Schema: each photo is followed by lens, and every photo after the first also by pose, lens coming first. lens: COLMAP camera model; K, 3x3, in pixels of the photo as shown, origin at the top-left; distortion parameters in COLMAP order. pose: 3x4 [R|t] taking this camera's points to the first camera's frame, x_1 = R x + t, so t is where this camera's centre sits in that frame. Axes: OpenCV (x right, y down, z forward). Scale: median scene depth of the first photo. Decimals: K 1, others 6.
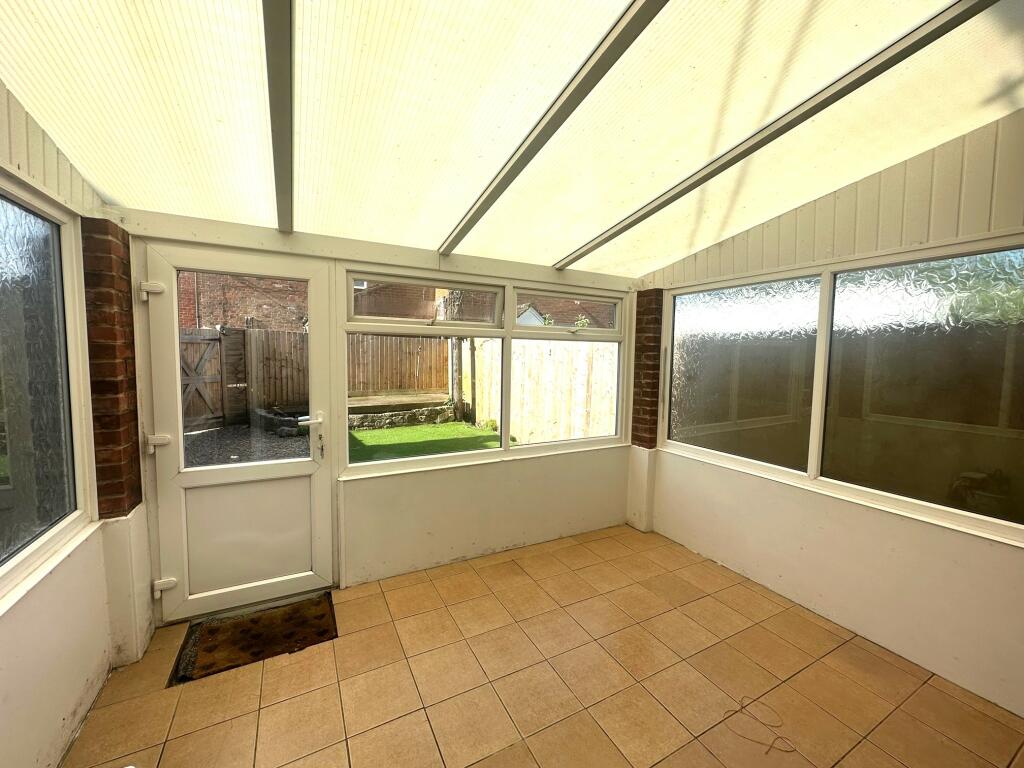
lens RADIAL K [[410.3, 0, 510.7], [0, 410.3, 380.1], [0, 0, 1]] dist [0.002196, 0.000293]
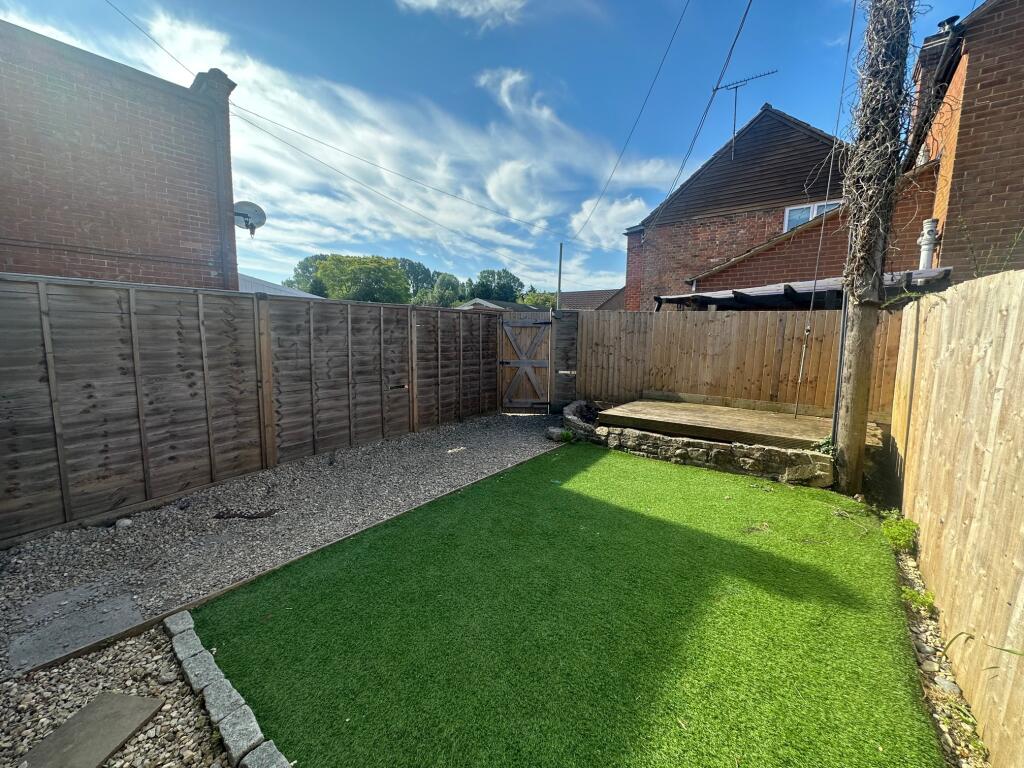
lens RADIAL K [[410.3, 0, 511.6], [0, 410.3, 385.0], [0, 0, 1]] dist [0.002196, 0.000293]
pose [[0.375063, 0.108584, -0.920618, 0.139930], [-0.074660, 0.993428, 0.086755, -0.028581], [0.923988, 0.036195, 0.380705, 0.511920]]
